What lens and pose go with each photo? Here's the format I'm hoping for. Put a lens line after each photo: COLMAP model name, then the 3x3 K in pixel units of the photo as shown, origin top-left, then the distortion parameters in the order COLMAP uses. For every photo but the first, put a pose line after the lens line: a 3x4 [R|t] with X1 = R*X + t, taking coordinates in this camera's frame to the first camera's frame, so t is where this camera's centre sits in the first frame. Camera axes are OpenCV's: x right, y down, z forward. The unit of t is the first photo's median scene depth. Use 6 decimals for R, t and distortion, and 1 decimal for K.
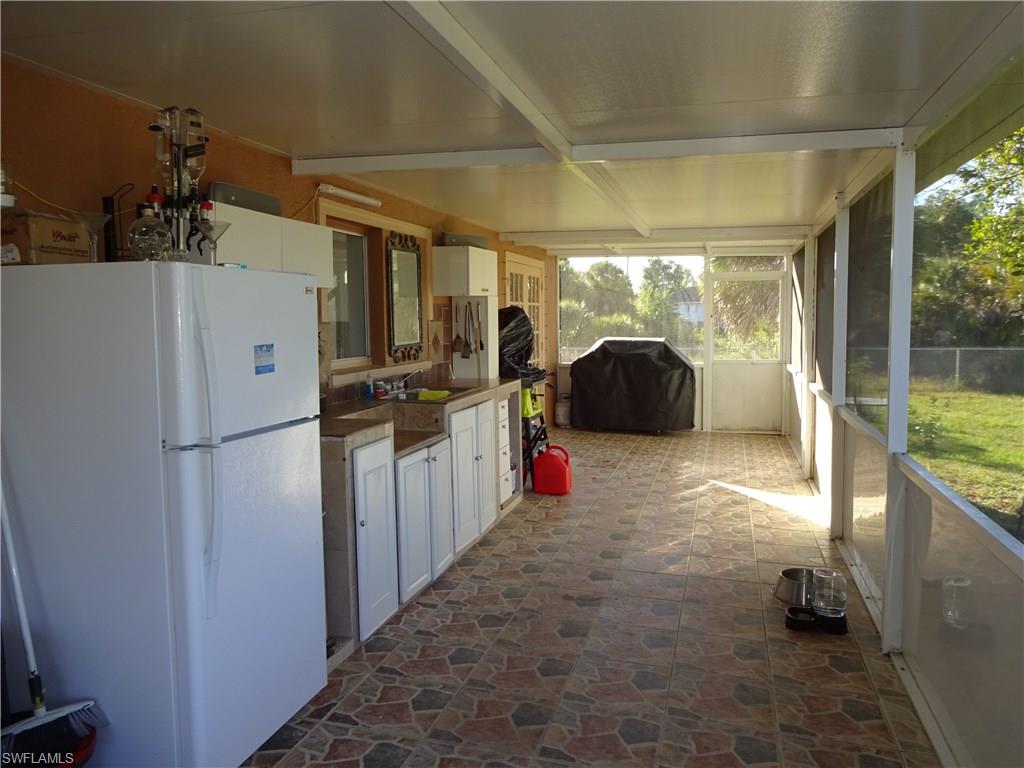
lens RADIAL K [[757.5, 0, 512.0], [0, 757.5, 384.0], [0, 0, 1]] dist [-0.007385, 0.004211]
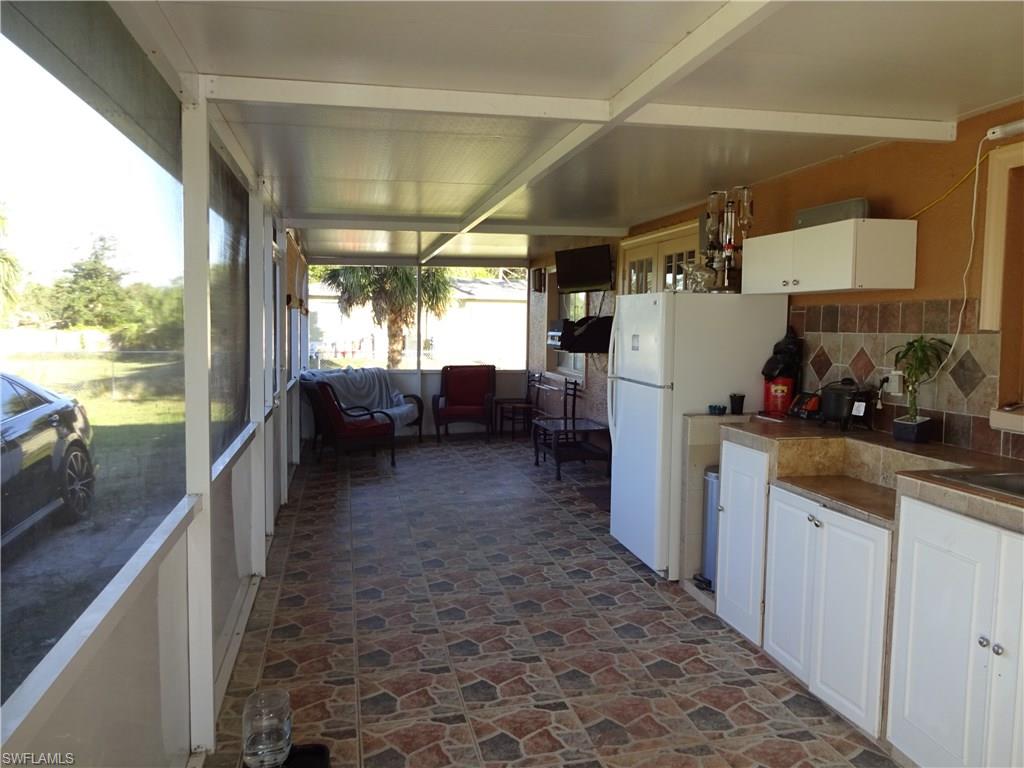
lens RADIAL K [[757.5, 0, 512.0], [0, 757.5, 384.0], [0, 0, 1]] dist [-0.007385, 0.004211]
pose [[-0.881608, 0.042603, -0.470056, 0.586120], [-0.039269, 0.985844, 0.163001, -0.162160], [0.470346, 0.162162, -0.867455, 1.813159]]
